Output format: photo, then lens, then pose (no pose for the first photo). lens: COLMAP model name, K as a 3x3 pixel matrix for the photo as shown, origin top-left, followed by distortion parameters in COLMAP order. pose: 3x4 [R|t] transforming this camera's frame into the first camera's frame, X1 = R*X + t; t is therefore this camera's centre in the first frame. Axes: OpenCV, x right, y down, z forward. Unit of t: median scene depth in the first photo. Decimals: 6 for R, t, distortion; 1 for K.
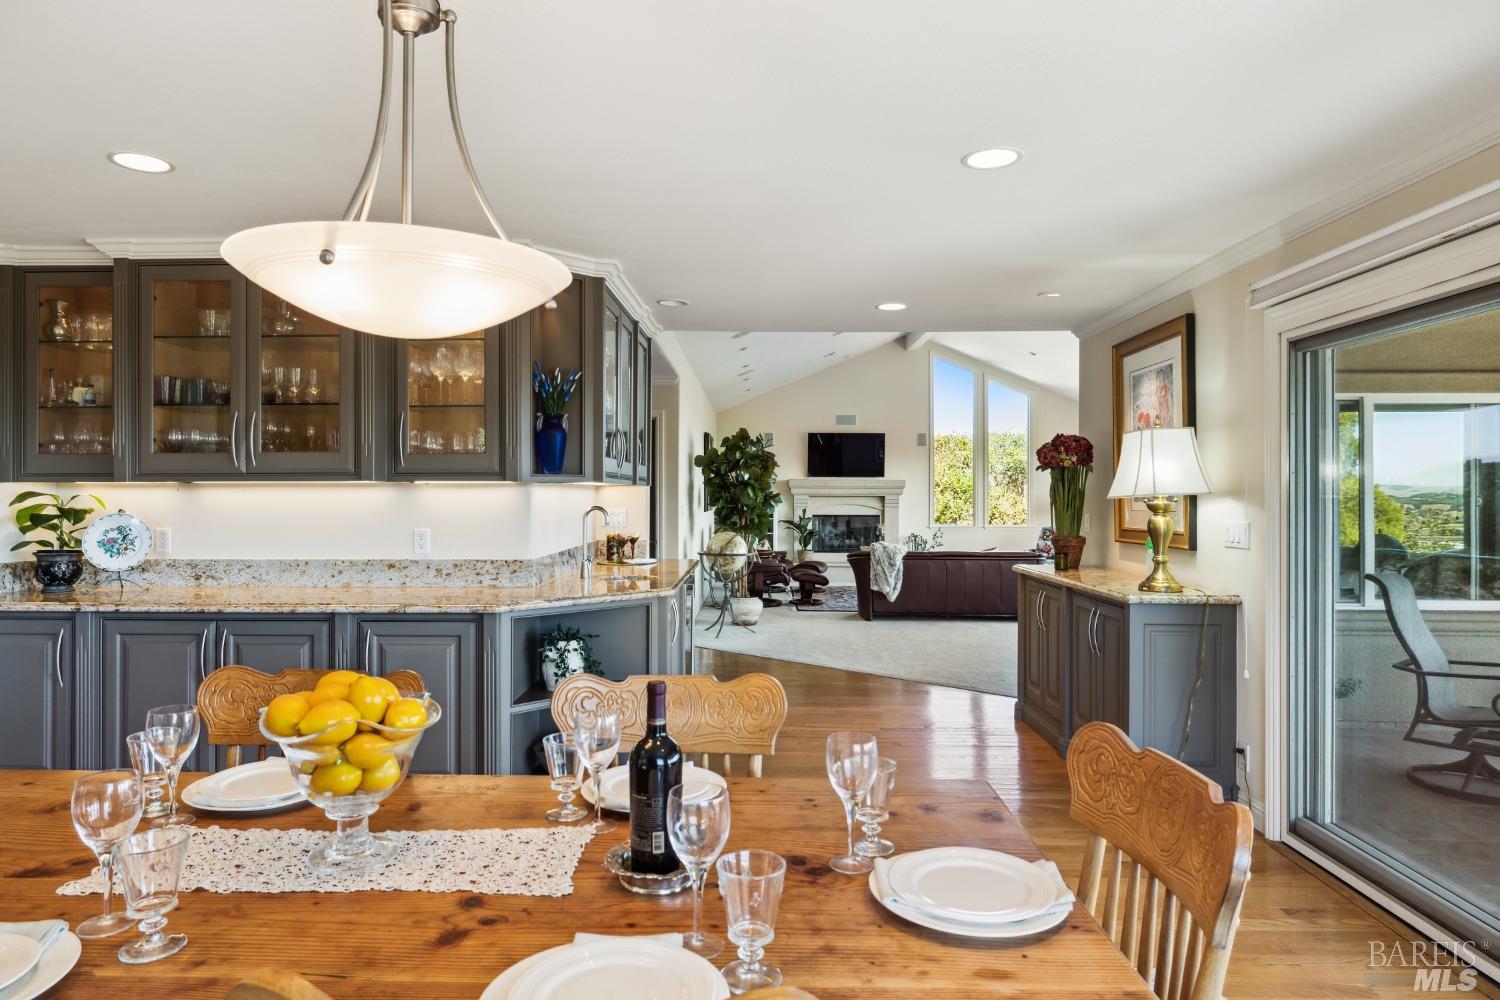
lens RADIAL K [[907.3, 0, 749.9], [0, 907.3, 501.0], [0, 0, 1]] dist [-0.003648, 0.001555]
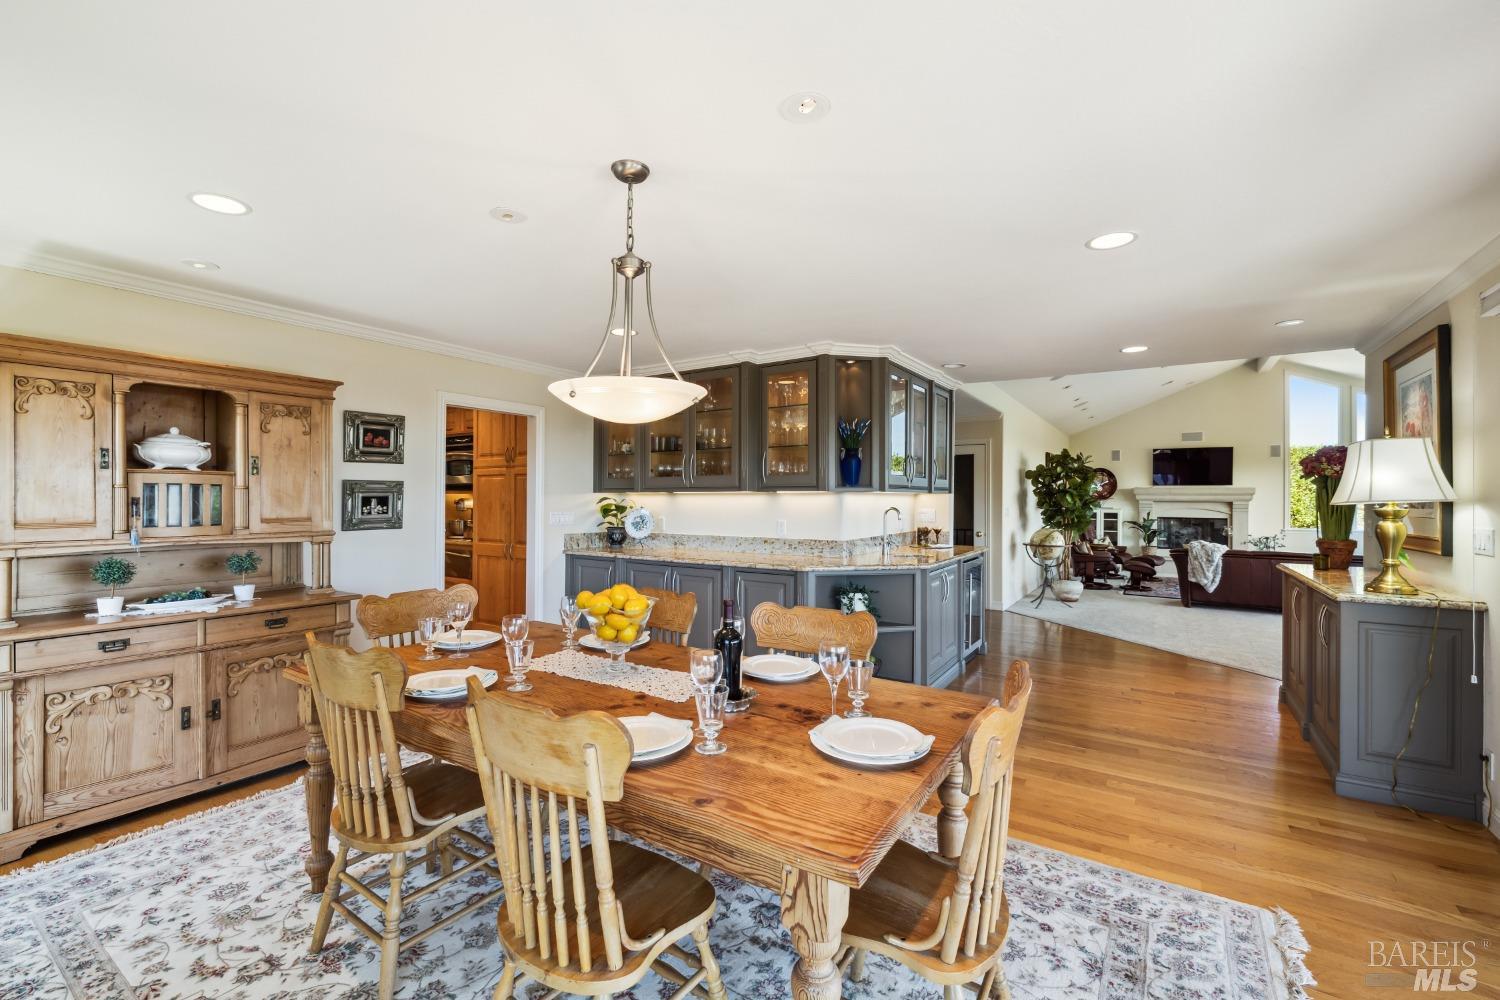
lens RADIAL K [[637.1, 0, 739.3], [0, 637.1, 501.4], [0, 0, 1]] dist [-0.002706, 0.002018]
pose [[0.845089, 0.004424, -0.534608, 0.196344], [-0.006650, 0.999975, -0.002236, -0.000230], [0.534585, 0.005445, 0.845097, -0.032010]]
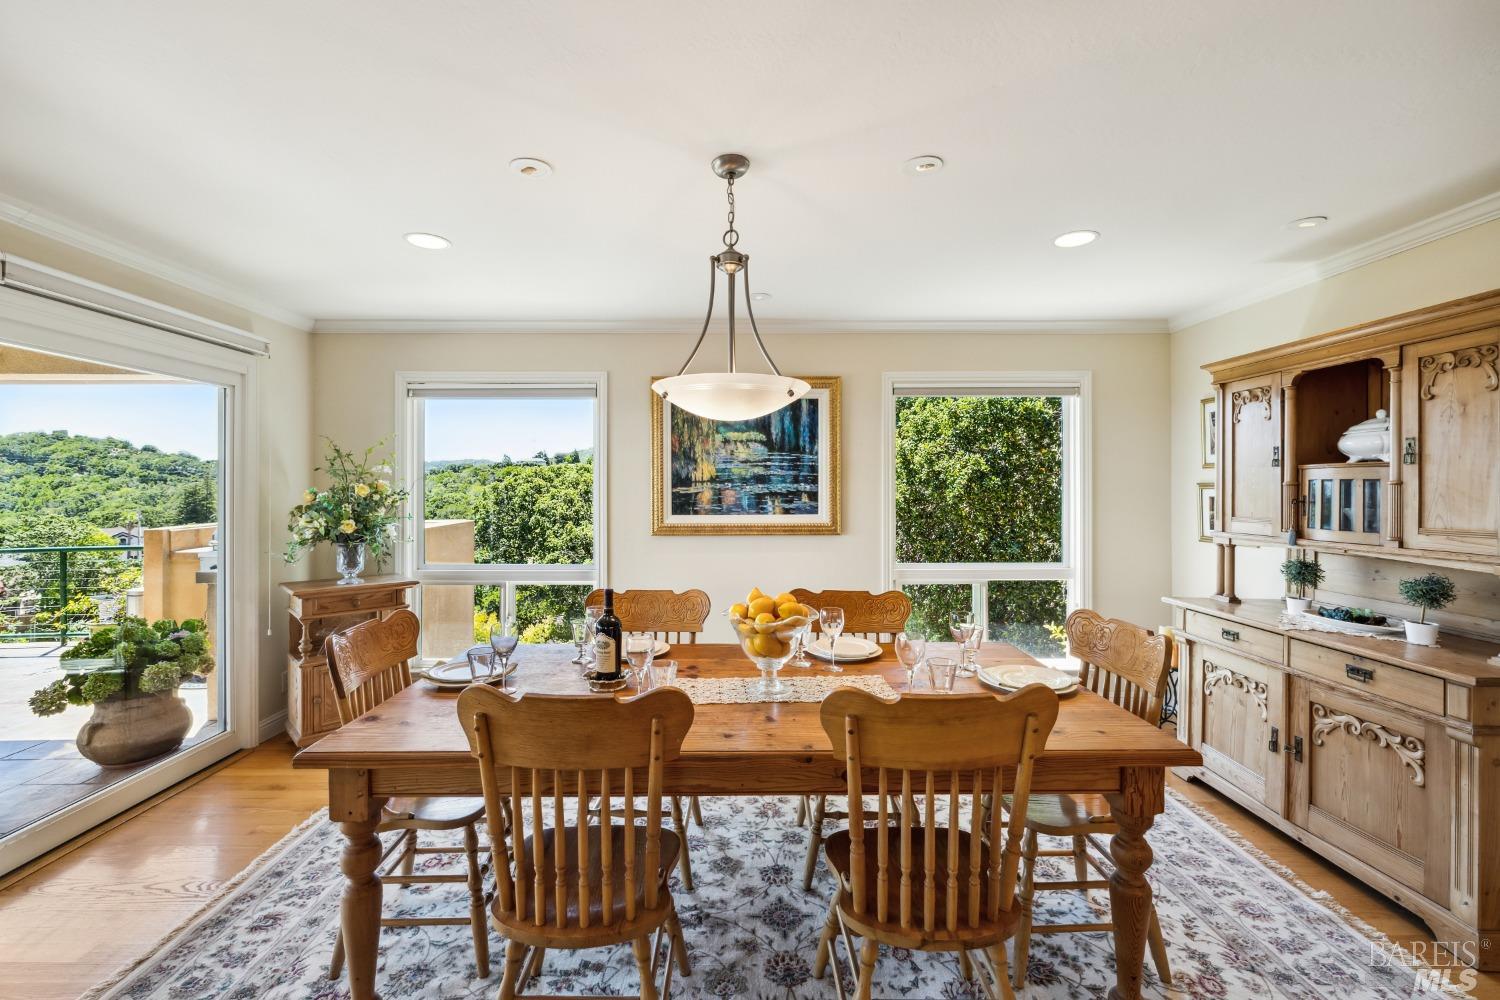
lens RADIAL K [[637.1, 0, 741.4], [0, 637.1, 485.4], [0, 0, 1]] dist [-0.002706, 0.002018]
pose [[-0.999405, -0.001656, -0.034440, -0.121948], [-0.001785, 0.999991, 0.003717, -0.012993], [0.034434, 0.003777, -0.999400, 0.803275]]
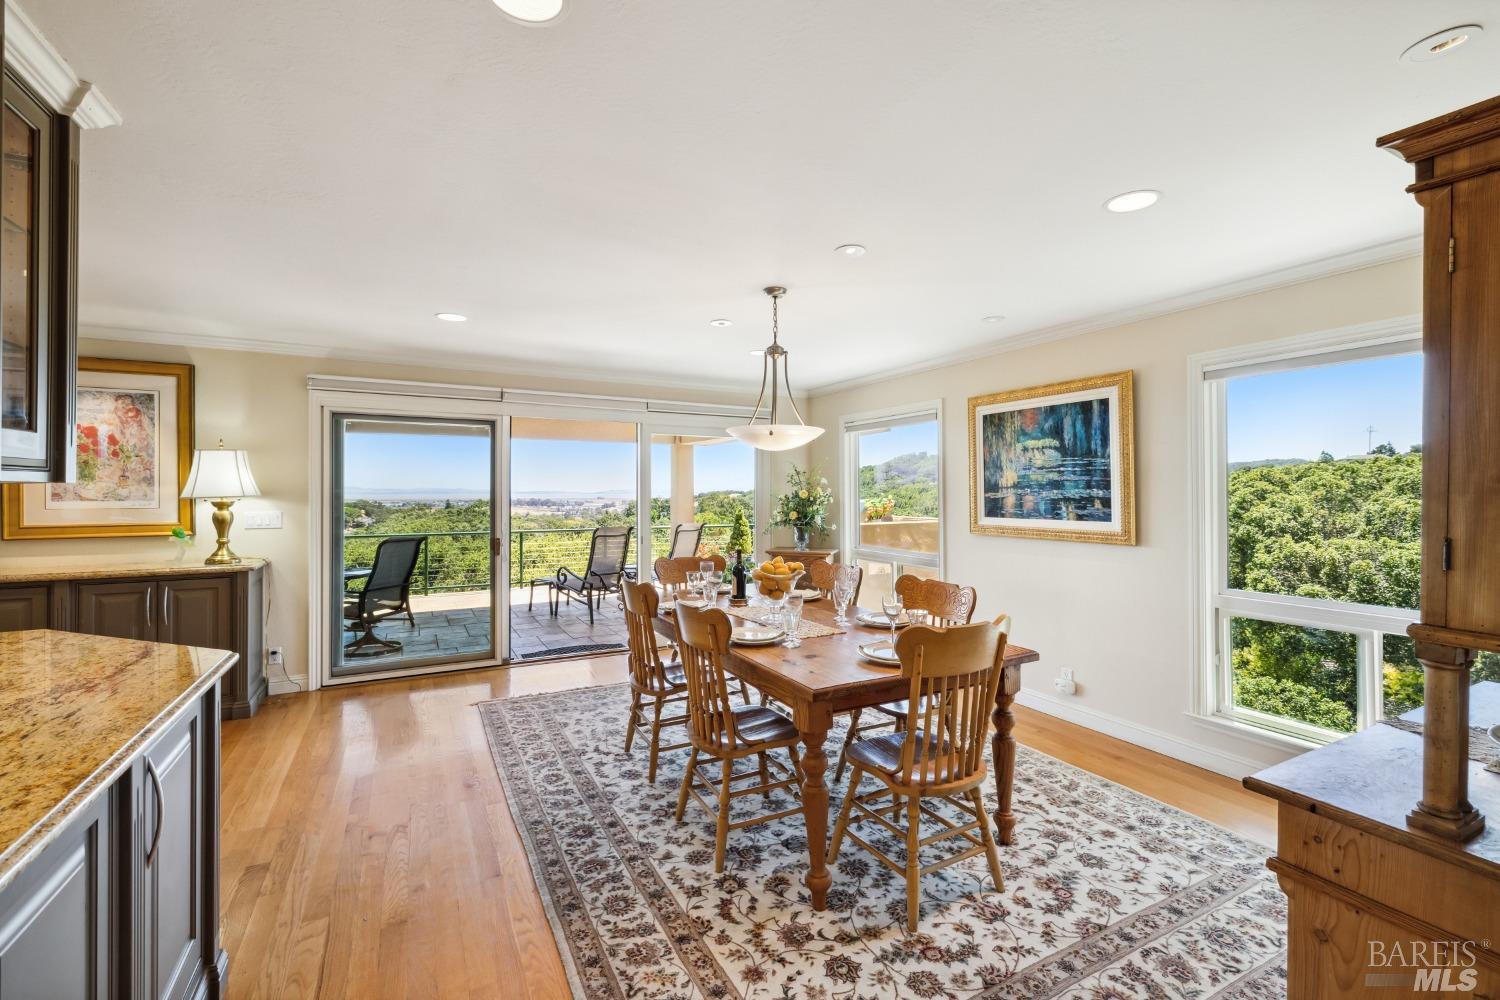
lens RADIAL K [[637.1, 0, 748.4], [0, 637.1, 493.4], [0, 0, 1]] dist [-0.002706, 0.002018]
pose [[-0.492105, -0.004776, 0.870523, -0.774475], [0.003300, 0.999968, 0.007352, -0.014472], [-0.870530, 0.006490, -0.492073, 0.731378]]
